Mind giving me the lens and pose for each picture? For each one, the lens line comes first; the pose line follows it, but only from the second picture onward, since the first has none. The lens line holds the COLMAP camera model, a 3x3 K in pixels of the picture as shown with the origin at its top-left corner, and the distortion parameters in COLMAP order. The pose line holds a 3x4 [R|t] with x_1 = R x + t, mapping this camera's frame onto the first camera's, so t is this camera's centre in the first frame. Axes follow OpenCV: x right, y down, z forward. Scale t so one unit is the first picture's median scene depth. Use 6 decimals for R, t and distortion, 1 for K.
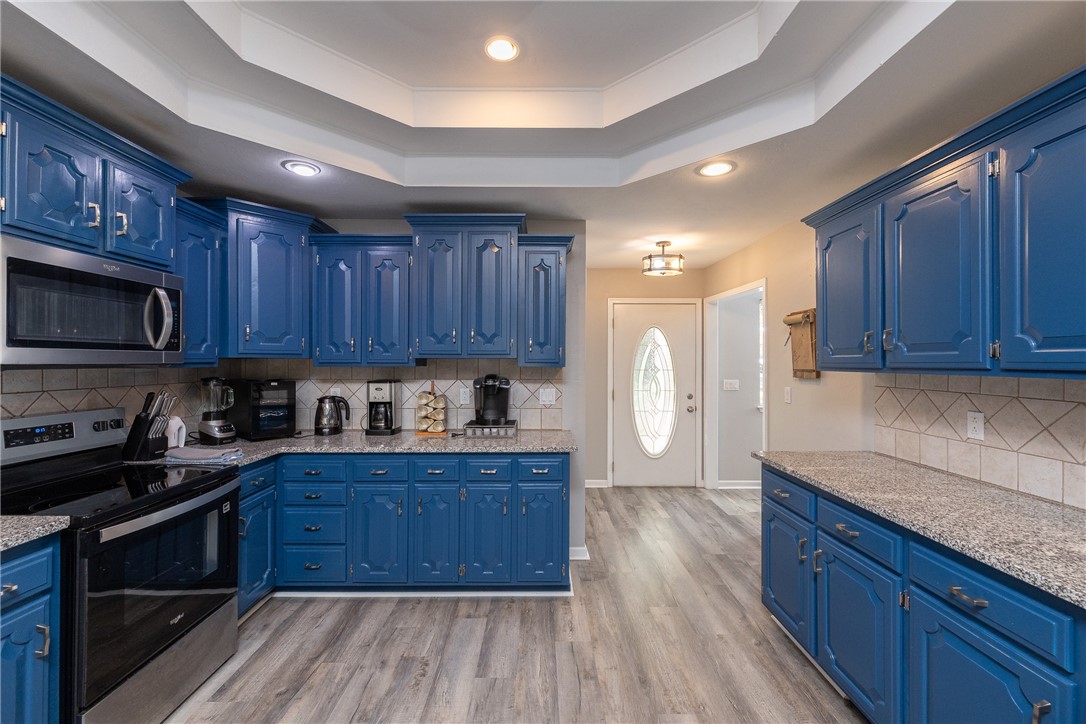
lens RADIAL K [[457.2, 0, 541.5], [0, 457.2, 361.2], [0, 0, 1]] dist [-0.000743, -0.000077]
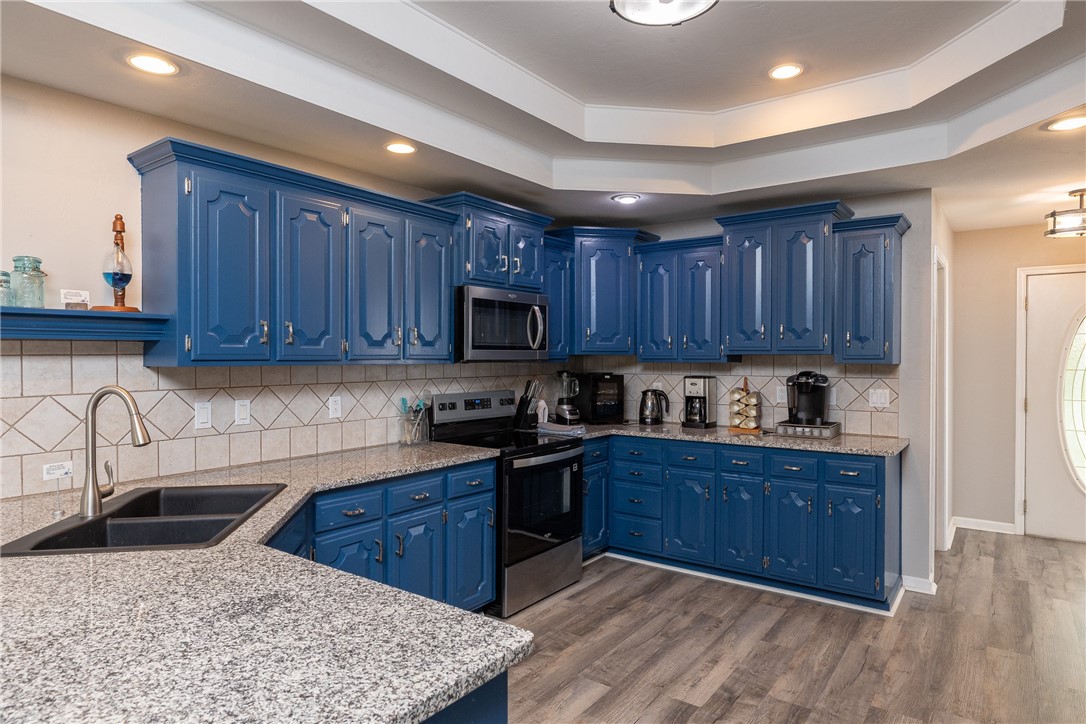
lens RADIAL K [[648.9, 0, 542.0], [0, 648.9, 357.0], [0, 0, 1]] dist [-0.006186, -0.000600]
pose [[0.797055, 0.000322, -0.603907, 0.270513], [0.001083, 0.999997, 0.001964, -0.004930], [0.603906, -0.002220, 0.797053, -0.403800]]
